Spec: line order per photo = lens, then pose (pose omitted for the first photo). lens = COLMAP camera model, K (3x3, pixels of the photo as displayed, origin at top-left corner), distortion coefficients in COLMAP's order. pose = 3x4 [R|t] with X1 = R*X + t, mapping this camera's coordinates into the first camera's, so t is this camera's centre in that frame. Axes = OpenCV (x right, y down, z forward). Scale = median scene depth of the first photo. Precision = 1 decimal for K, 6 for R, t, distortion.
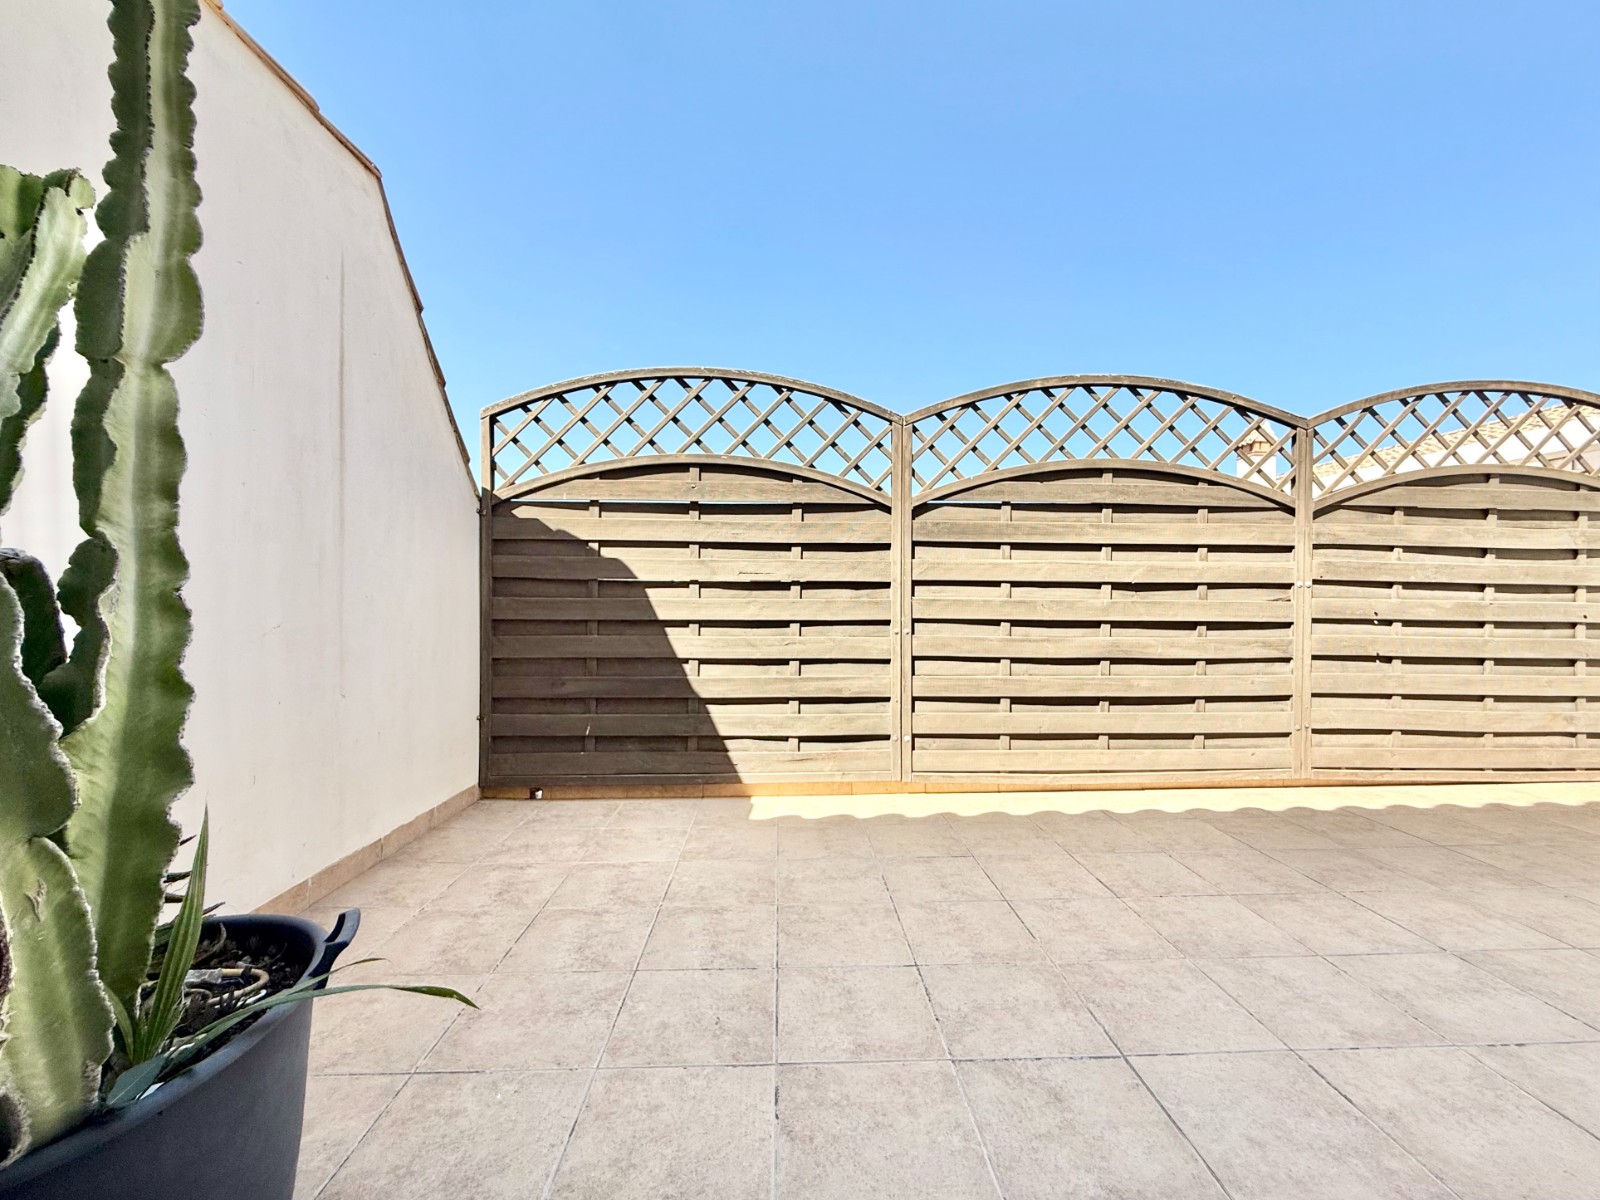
lens RADIAL K [[637.1, 0, 770.4], [0, 637.1, 579.3], [0, 0, 1]] dist [-0.000938, -0.000325]
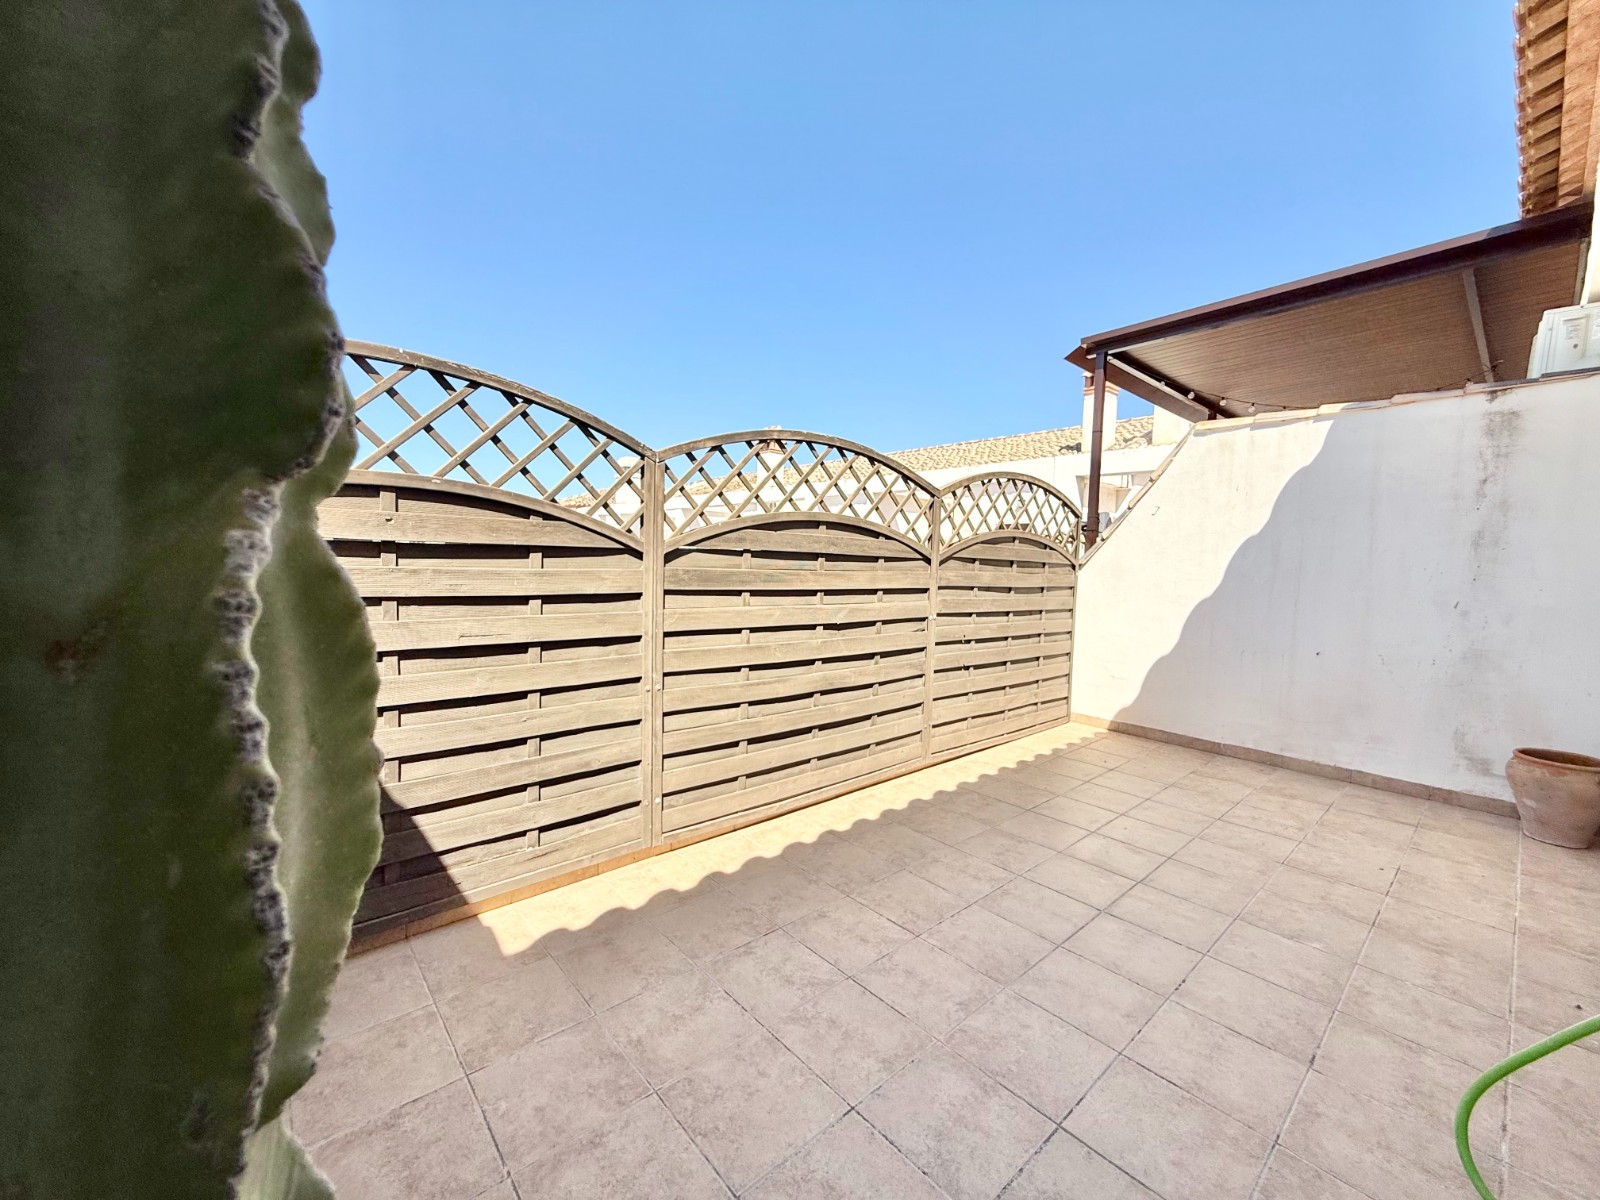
lens RADIAL K [[637.1, 0, 799.4], [0, 637.1, 604.2], [0, 0, 1]] dist [-0.000938, -0.000325]
pose [[0.785710, -0.023441, 0.618150, -0.193431], [-0.021531, 0.997640, 0.065199, -0.103869], [-0.618220, -0.064537, 0.783351, 0.154933]]
